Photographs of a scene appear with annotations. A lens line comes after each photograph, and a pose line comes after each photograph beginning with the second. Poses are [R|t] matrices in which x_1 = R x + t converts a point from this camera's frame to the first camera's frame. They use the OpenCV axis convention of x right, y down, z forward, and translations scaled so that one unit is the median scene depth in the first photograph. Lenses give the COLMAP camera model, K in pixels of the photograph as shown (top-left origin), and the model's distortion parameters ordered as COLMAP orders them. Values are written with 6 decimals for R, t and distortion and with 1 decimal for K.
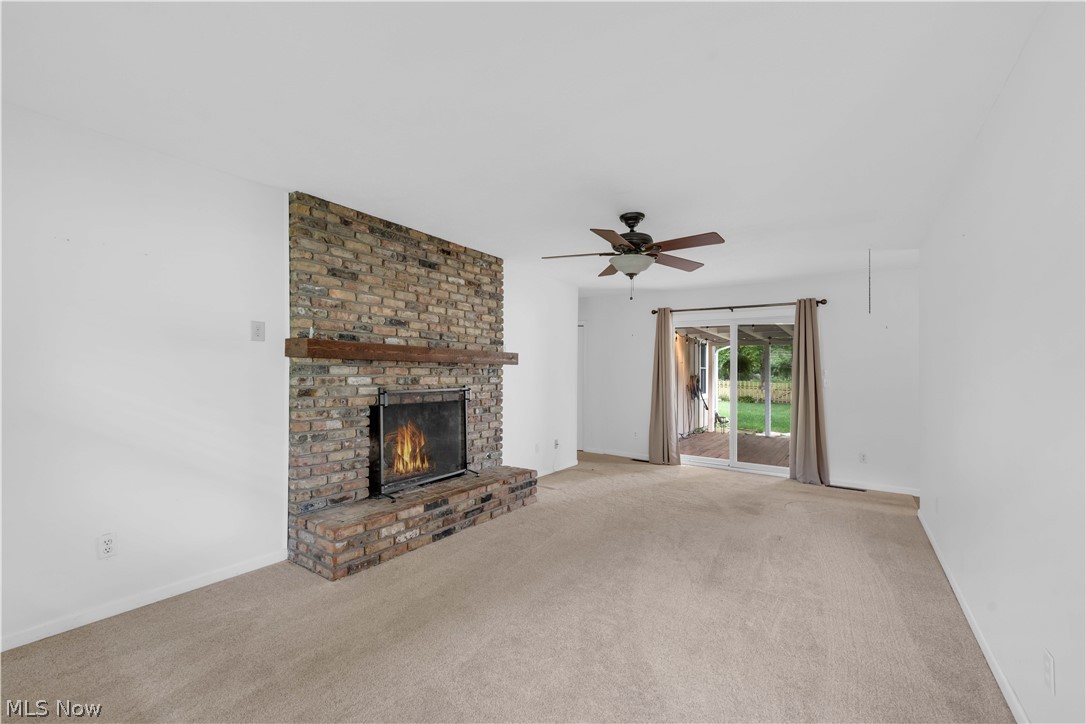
lens RADIAL K [[447.6, 0, 540.3], [0, 447.6, 353.7], [0, 0, 1]] dist [0.000356, -0.000149]
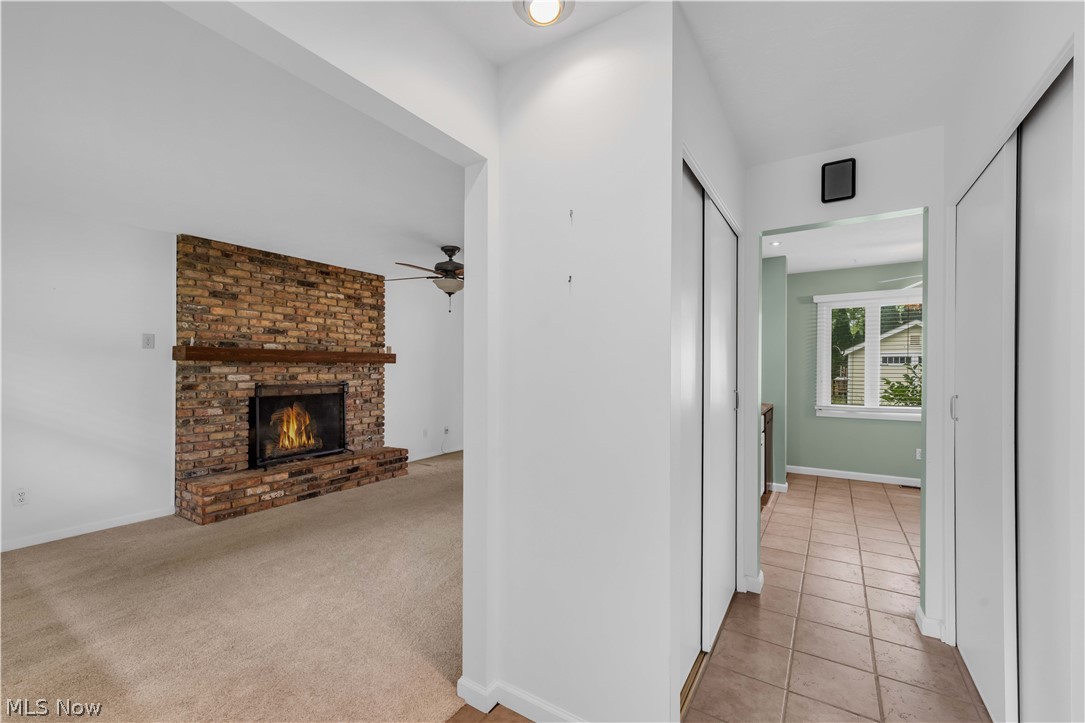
lens RADIAL K [[443.9, 0, 546.4], [0, 443.9, 346.4], [0, 0, 1]] dist [-0.012779, 0.000160]
pose [[0.998710, -0.014093, 0.048780, 0.387574], [0.014623, 0.999838, -0.010538, -0.002870], [-0.048623, 0.011238, 0.998754, -0.286768]]
